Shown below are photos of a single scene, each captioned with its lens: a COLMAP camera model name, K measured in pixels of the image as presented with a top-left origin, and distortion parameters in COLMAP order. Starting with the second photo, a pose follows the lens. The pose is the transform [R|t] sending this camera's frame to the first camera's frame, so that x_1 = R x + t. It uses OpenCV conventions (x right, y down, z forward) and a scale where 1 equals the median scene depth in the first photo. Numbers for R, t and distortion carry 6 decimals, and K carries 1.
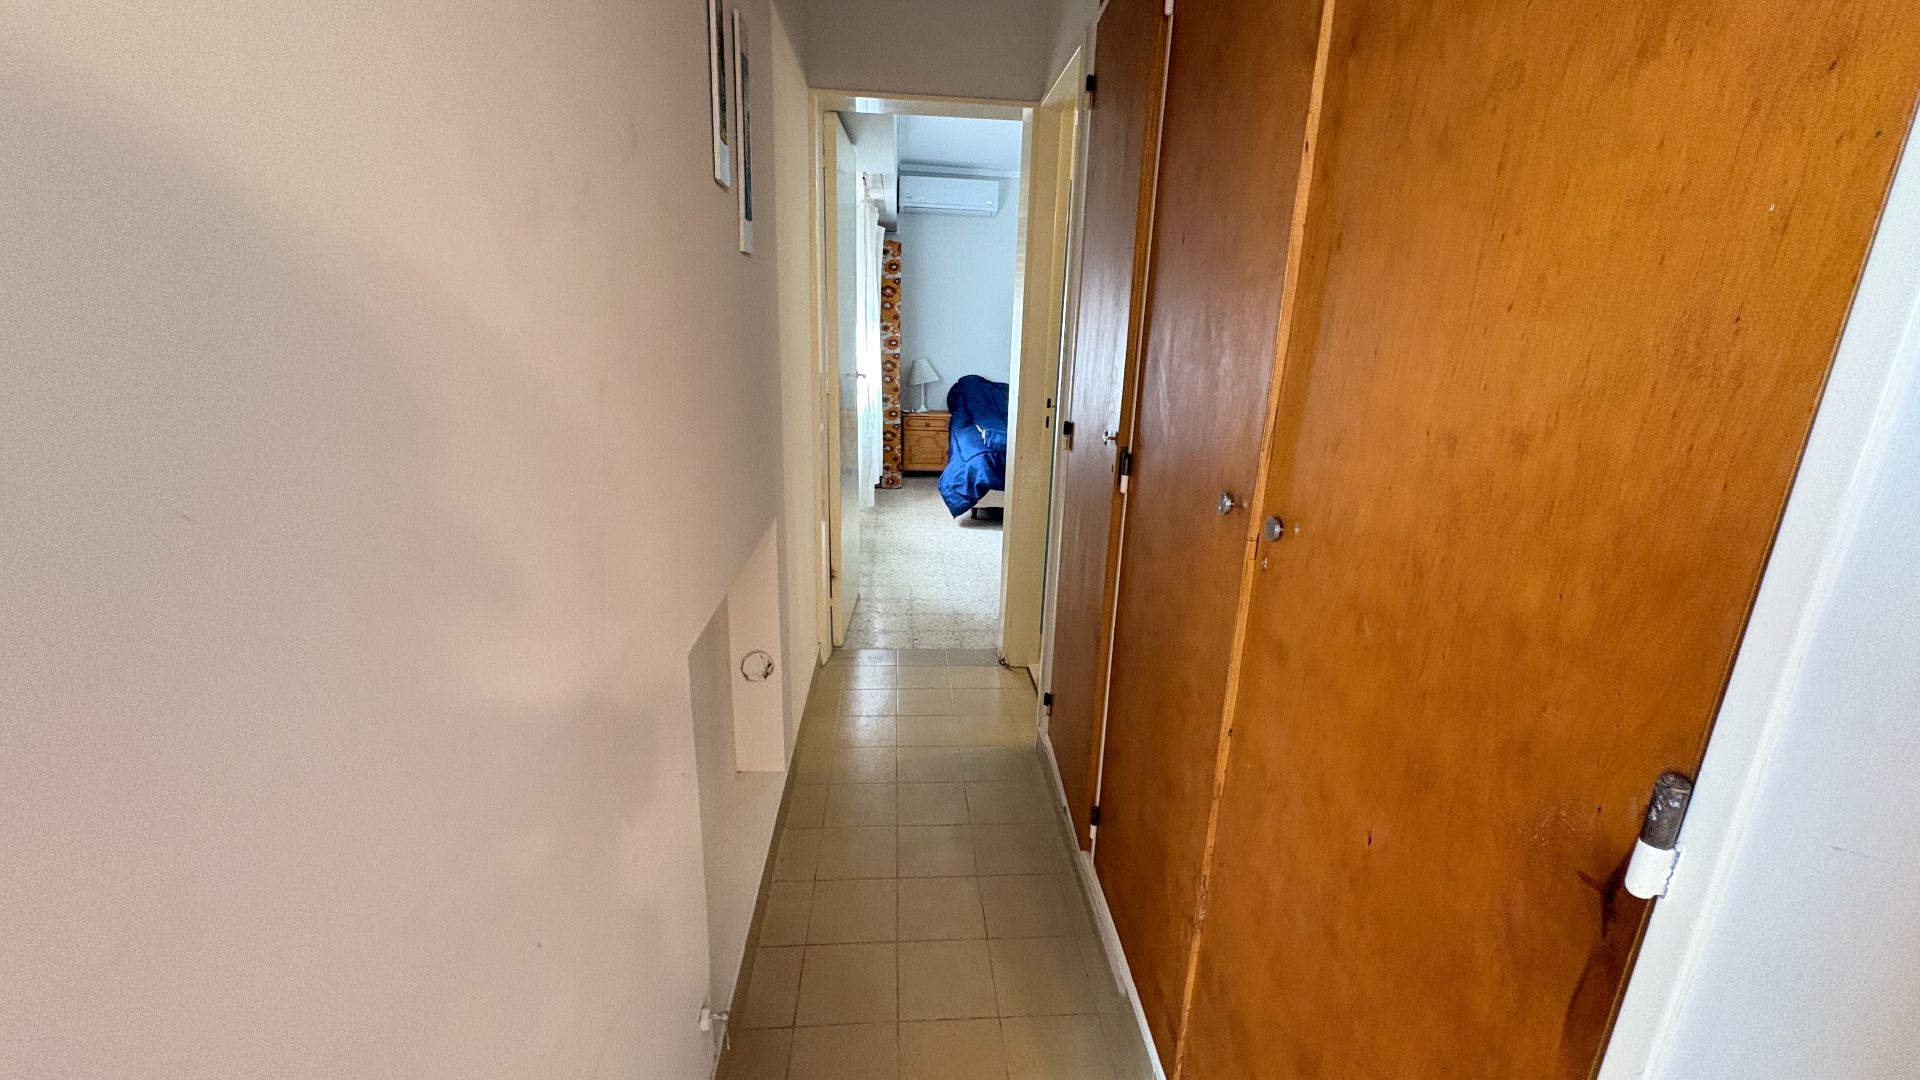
lens RADIAL K [[762.4, 0, 960.0], [0, 762.4, 540.0], [0, 0, 1]] dist [-0.001586, -0.000194]
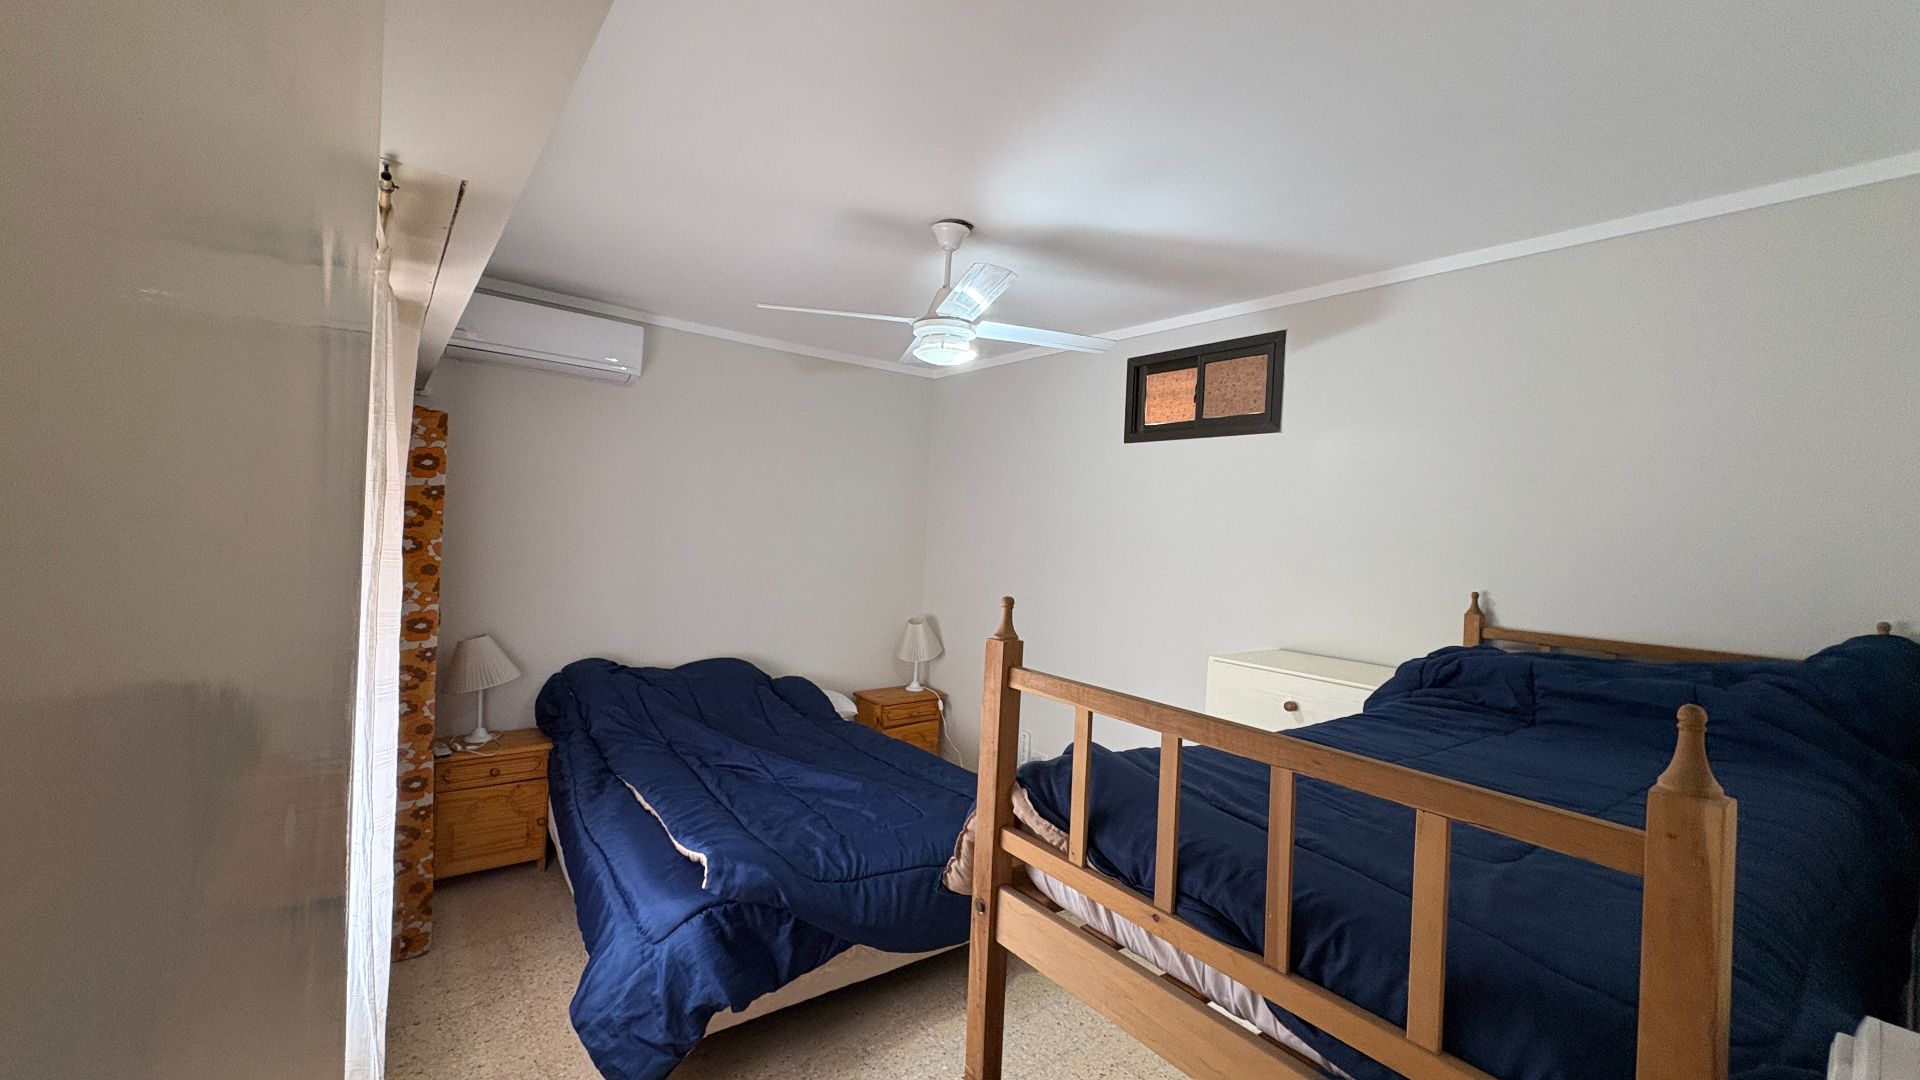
lens RADIAL K [[762.4, 0, 960.0], [0, 762.4, 540.0], [0, 0, 1]] dist [-0.001586, -0.000194]
pose [[0.834694, 0.005103, 0.550690, -0.069609], [0.121680, 0.973535, -0.193454, -0.183531], [-0.537103, 0.228483, 0.811983, 0.463827]]
